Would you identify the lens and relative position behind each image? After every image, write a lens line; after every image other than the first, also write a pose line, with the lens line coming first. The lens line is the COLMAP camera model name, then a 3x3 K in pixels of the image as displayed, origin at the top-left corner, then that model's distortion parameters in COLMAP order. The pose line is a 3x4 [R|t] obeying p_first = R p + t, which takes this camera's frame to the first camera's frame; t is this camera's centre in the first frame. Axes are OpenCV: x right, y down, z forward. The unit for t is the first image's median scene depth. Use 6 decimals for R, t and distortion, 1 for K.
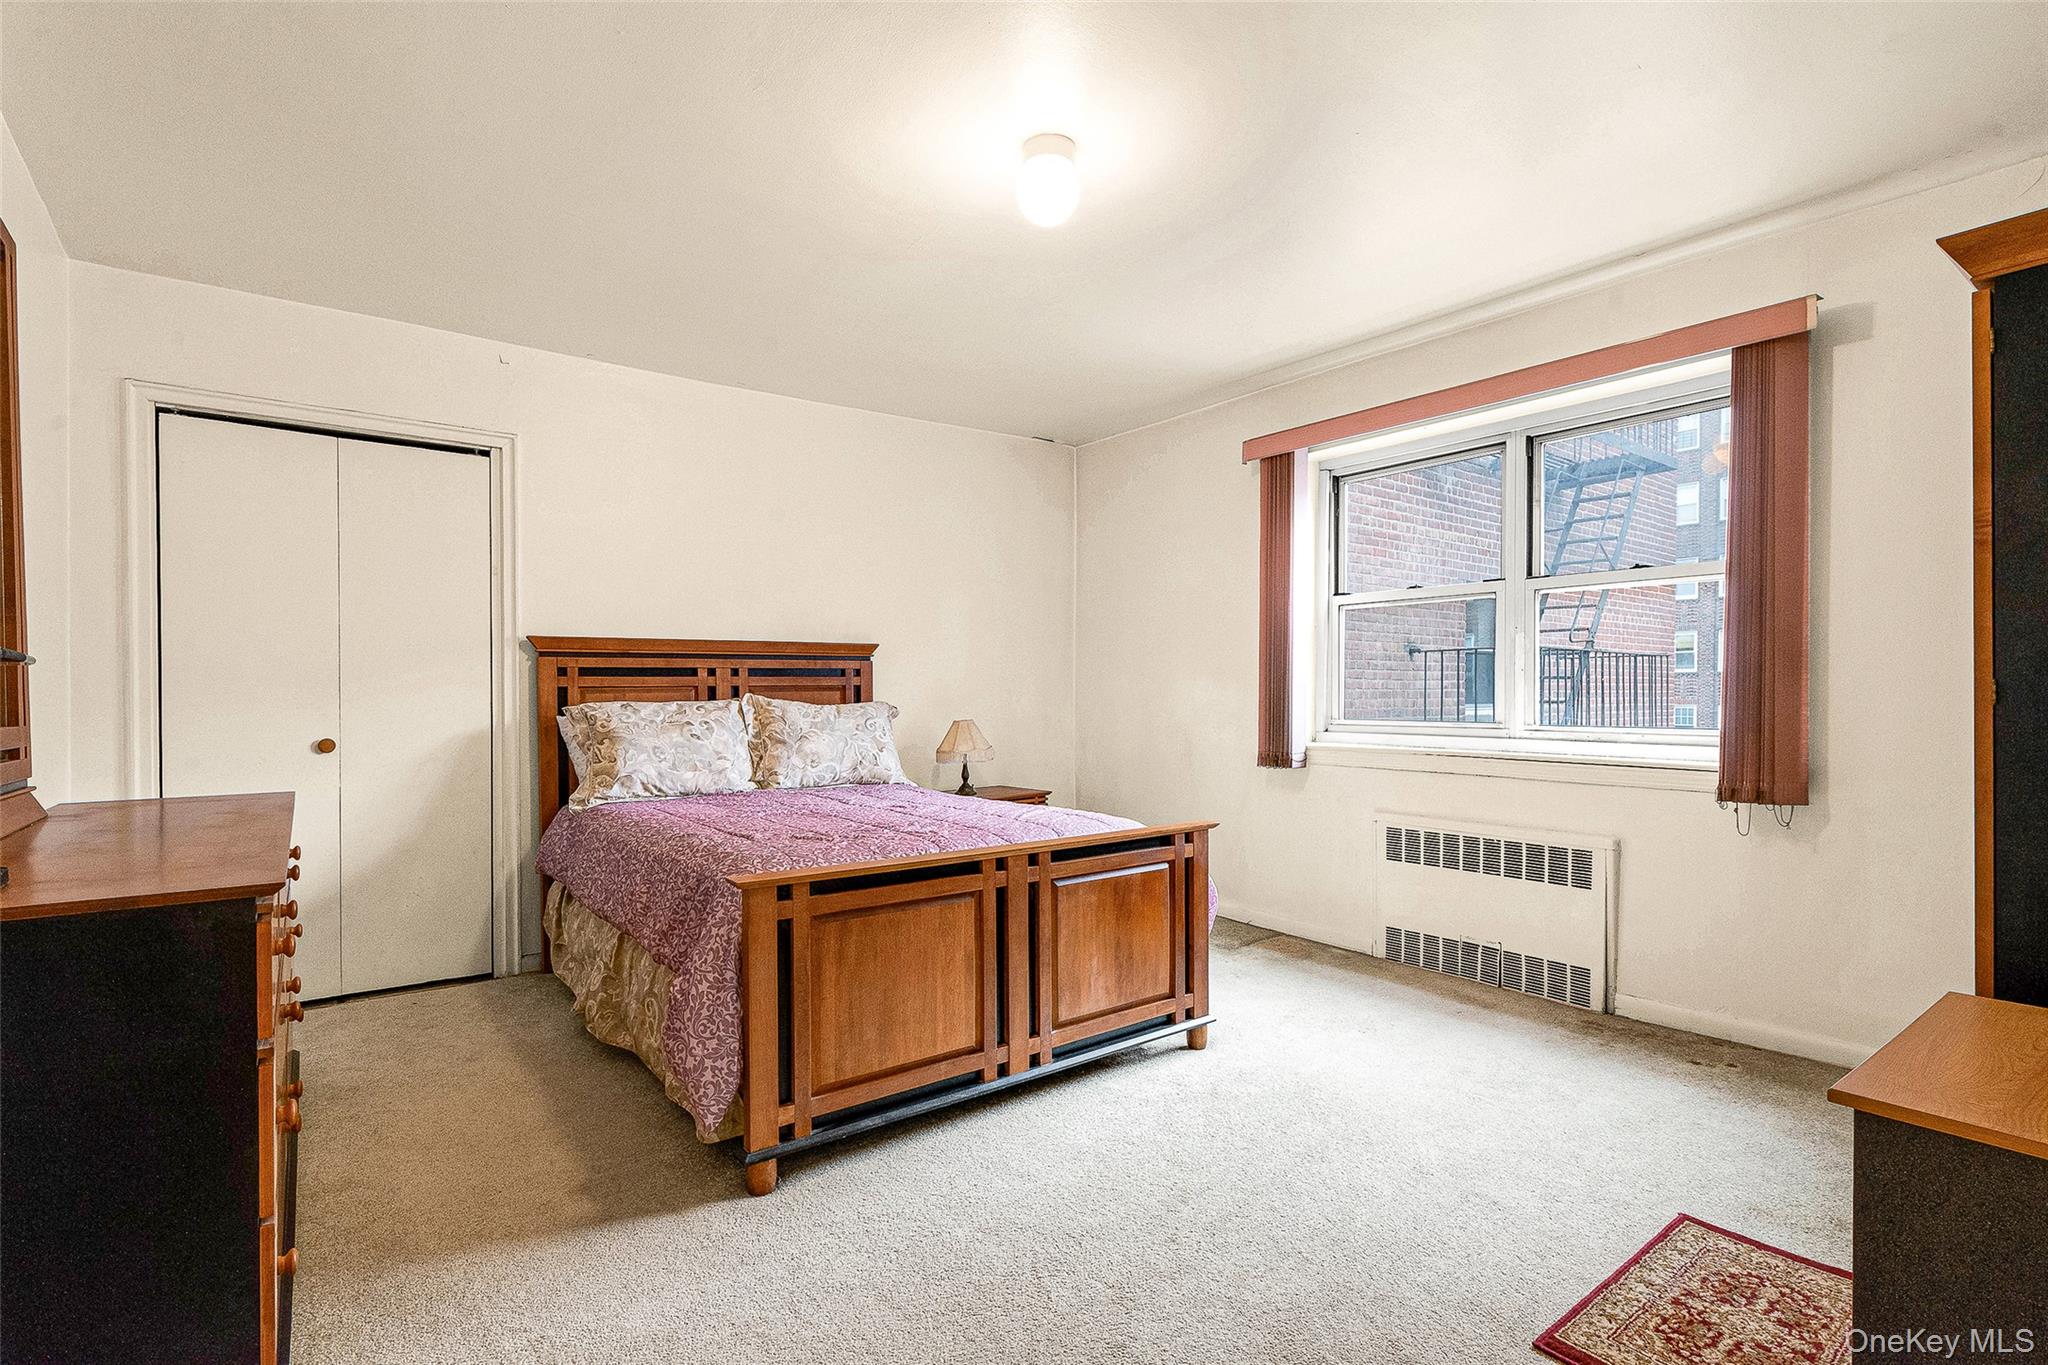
lens RADIAL K [[998.2, 0, 1073.4], [0, 998.2, 694.7], [0, 0, 1]] dist [0.020024, -0.012338]
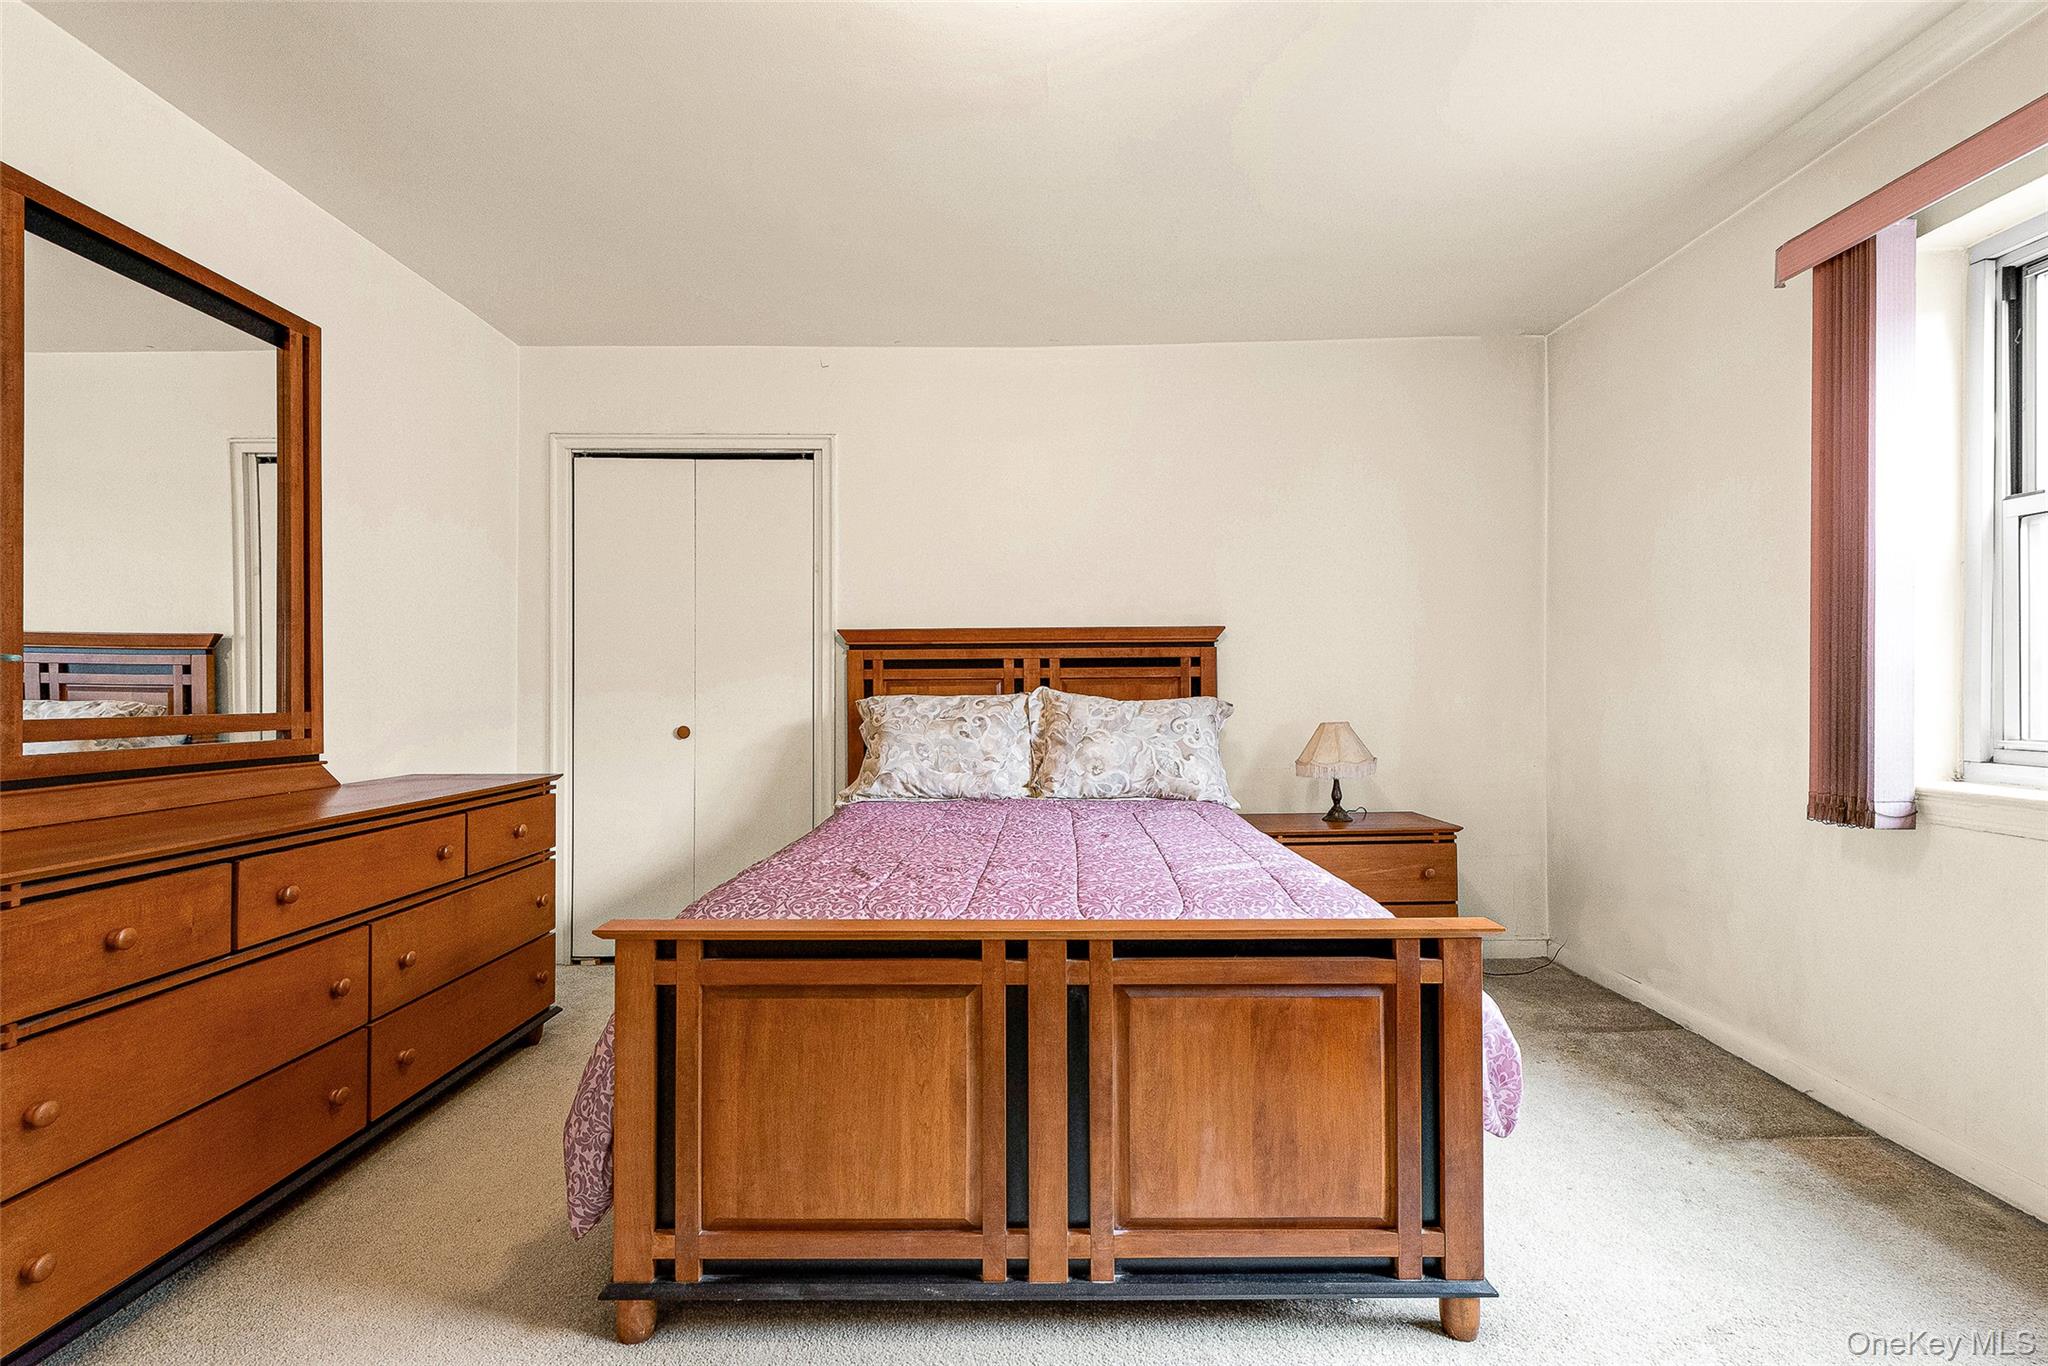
lens RADIAL K [[984.9, 0, 1022.9], [0, 984.9, 677.8], [0, 0, 1]] dist [0.016240, -0.009551]
pose [[0.773313, -0.003809, -0.634013, 0.231957], [-0.002442, 0.999957, -0.008985, -0.001363], [0.634020, 0.008496, 0.773270, 0.345309]]
